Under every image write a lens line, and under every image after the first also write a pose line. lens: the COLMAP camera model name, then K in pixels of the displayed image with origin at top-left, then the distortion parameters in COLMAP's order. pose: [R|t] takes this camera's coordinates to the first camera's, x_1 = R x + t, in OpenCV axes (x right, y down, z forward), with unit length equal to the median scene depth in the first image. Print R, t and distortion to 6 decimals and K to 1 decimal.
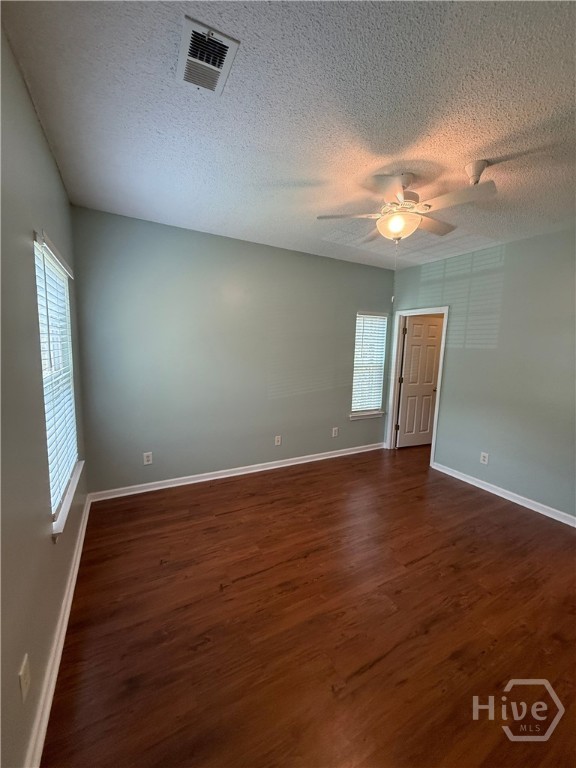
lens RADIAL K [[307.2, 0, 286.8], [0, 307.2, 382.5], [0, 0, 1]] dist [-0.000991, 0.000537]
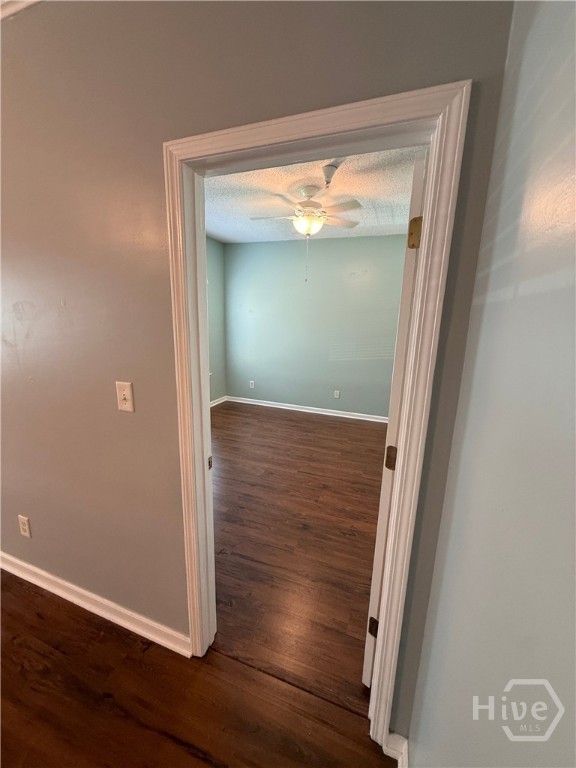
lens RADIAL K [[307.2, 0, 287.4], [0, 307.2, 384.5], [0, 0, 1]] dist [-0.000991, 0.000537]
pose [[0.655898, 0.154632, -0.738842, 1.078740], [-0.102185, 0.987972, 0.116059, 0.032695], [0.747901, -0.000624, 0.663810, 0.015209]]
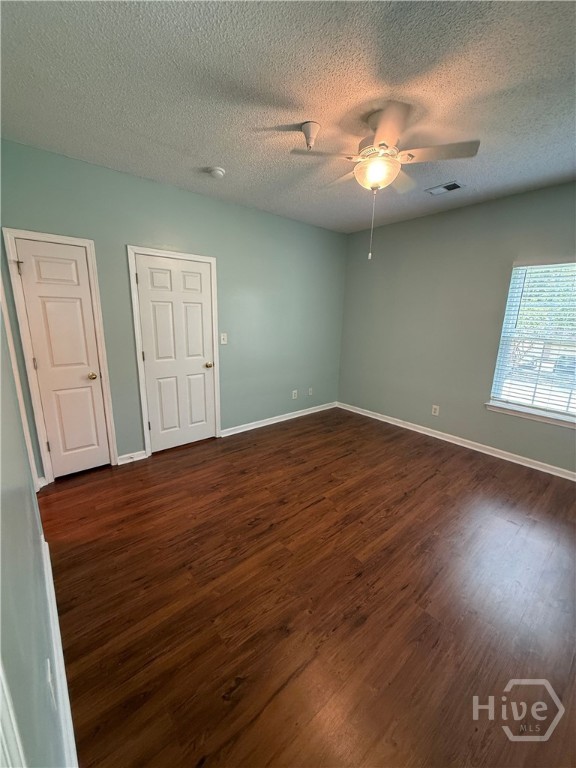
lens RADIAL K [[307.2, 0, 283.8], [0, 307.2, 385.3], [0, 0, 1]] dist [-0.000991, 0.000537]
pose [[-0.979753, -0.001450, -0.200207, 0.622991], [-0.072588, 0.934509, 0.348459, -0.161046], [0.186590, 0.355936, -0.915693, 1.523765]]
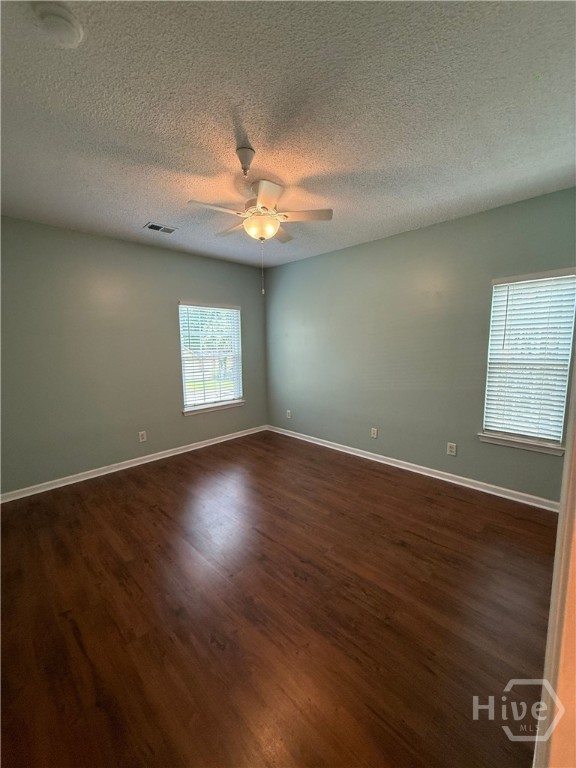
lens RADIAL K [[307.2, 0, 290.2], [0, 307.2, 382.4], [0, 0, 1]] dist [-0.000991, 0.000537]
pose [[0.291626, 0.088832, -0.952399, 1.169278], [-0.099396, 0.993102, 0.062193, -0.012768], [0.951354, 0.076528, 0.298444, 0.606979]]
